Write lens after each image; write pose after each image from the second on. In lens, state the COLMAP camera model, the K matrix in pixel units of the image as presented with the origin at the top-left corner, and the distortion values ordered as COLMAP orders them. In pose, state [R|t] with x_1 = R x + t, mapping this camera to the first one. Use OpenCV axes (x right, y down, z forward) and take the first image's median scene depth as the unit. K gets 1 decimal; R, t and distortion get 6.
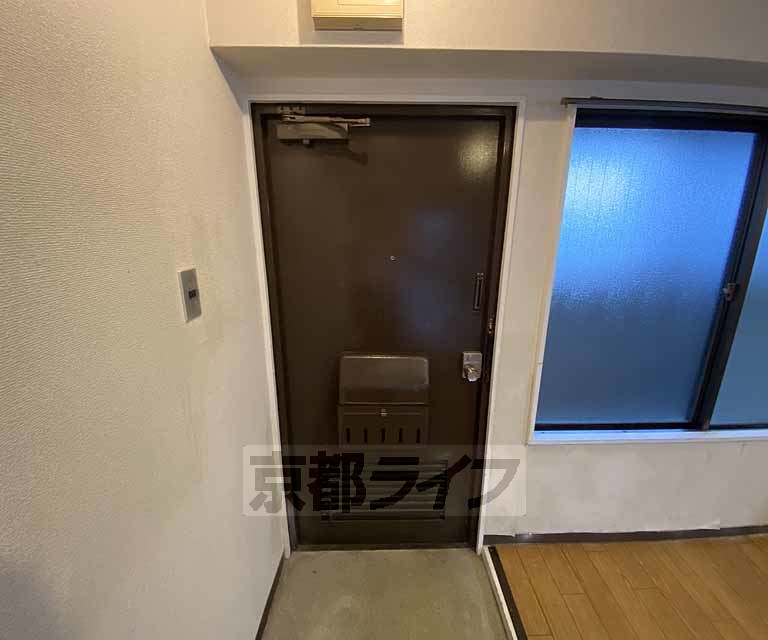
lens RADIAL K [[344.1, 0, 383.5], [0, 344.1, 323.9], [0, 0, 1]] dist [0.034784, -0.035368]
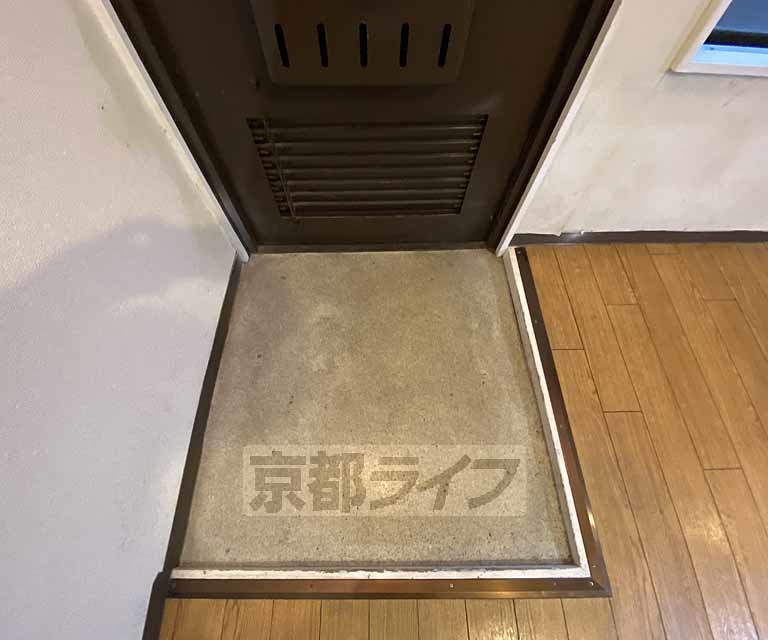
lens RADIAL K [[344.1, 0, 383.5], [0, 344.1, 323.9], [0, 0, 1]] dist [0.034784, -0.035368]
pose [[0.999703, -0.015232, 0.019042, 0.010420], [-0.004023, 0.667158, 0.744905, 0.213719], [-0.024051, -0.744761, 0.666898, 0.412224]]
